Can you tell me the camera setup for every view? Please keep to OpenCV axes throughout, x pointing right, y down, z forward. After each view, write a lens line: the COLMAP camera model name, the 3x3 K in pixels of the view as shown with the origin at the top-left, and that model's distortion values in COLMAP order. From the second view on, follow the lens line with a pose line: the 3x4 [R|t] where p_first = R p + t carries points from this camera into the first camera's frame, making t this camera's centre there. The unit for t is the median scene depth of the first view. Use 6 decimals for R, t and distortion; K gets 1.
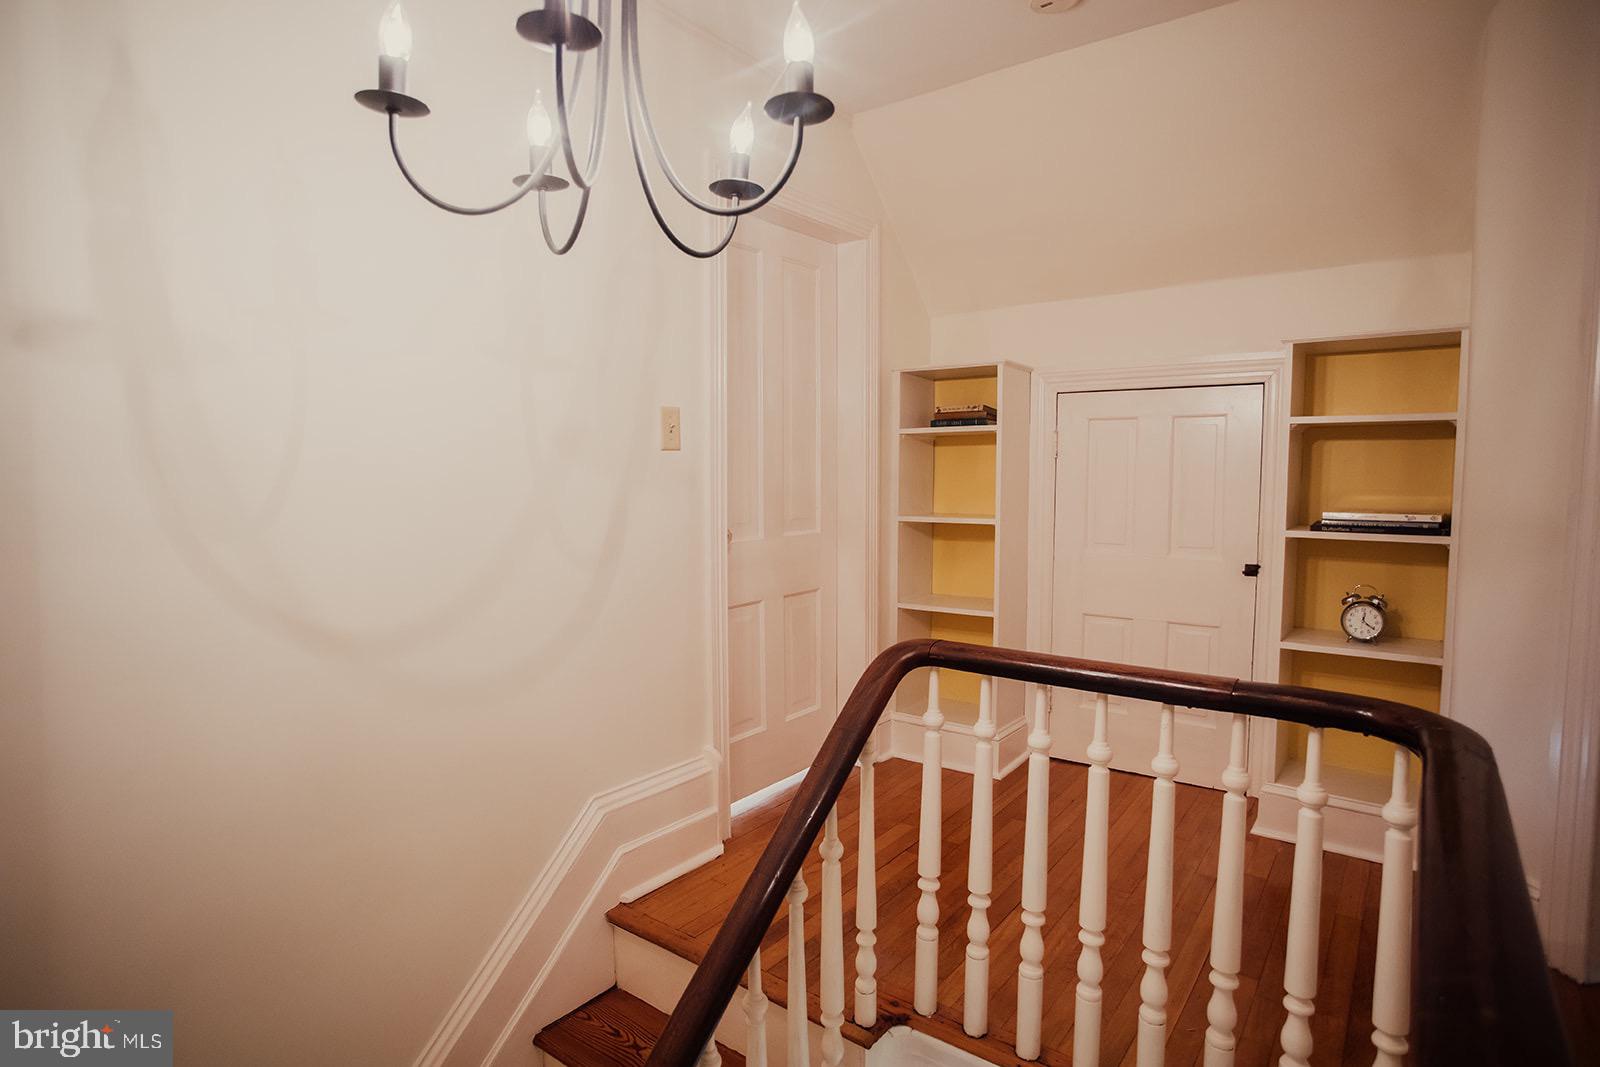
lens RADIAL K [[856.6, 0, 801.6], [0, 856.6, 539.5], [0, 0, 1]] dist [-0.078351, 0.000282]
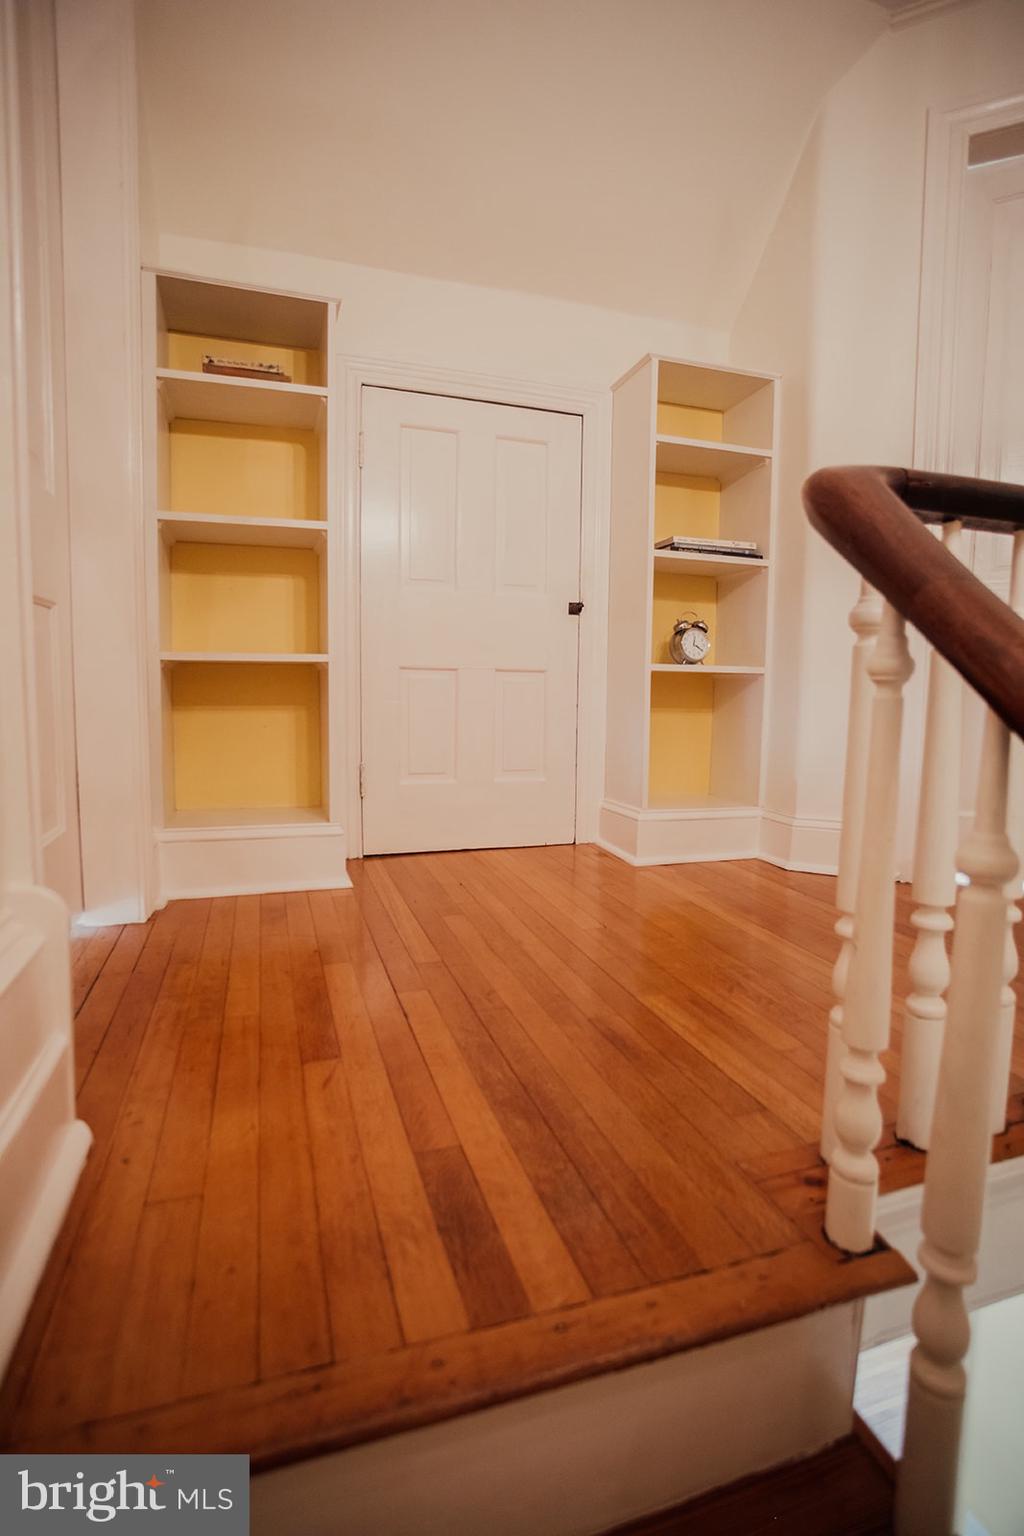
lens RADIAL K [[764.1, 0, 527.0], [0, 764.1, 754.1], [0, 0, 1]] dist [-0.041853, 0.016737]
pose [[0.566140, -0.063177, 0.821884, -0.278916], [0.055497, 0.997718, 0.038464, 0.201340], [-0.822438, 0.023836, 0.568354, 0.652455]]
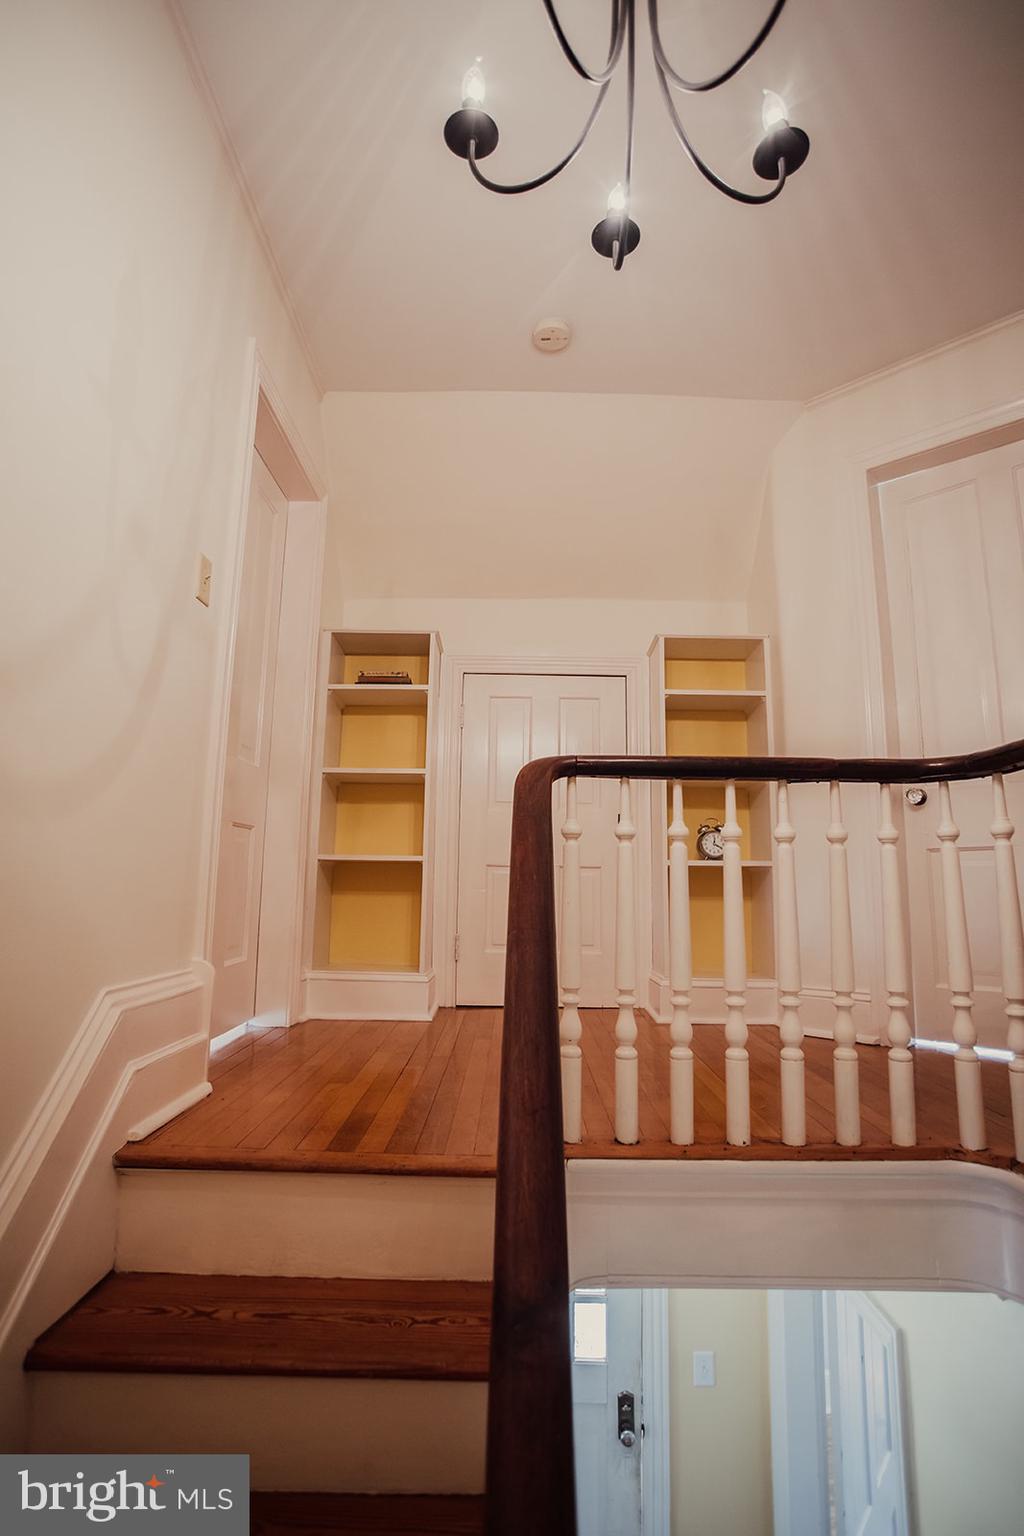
lens RADIAL K [[784.9, 0, 512.0], [0, 784.9, 768.0], [0, 0, 1]] dist [-0.056530, 0.000138]
pose [[0.798998, 0.104715, 0.592147, -0.360025], [0.035602, 0.974756, -0.220414, 0.259470], [-0.600279, 0.197192, 0.775100, 0.203100]]
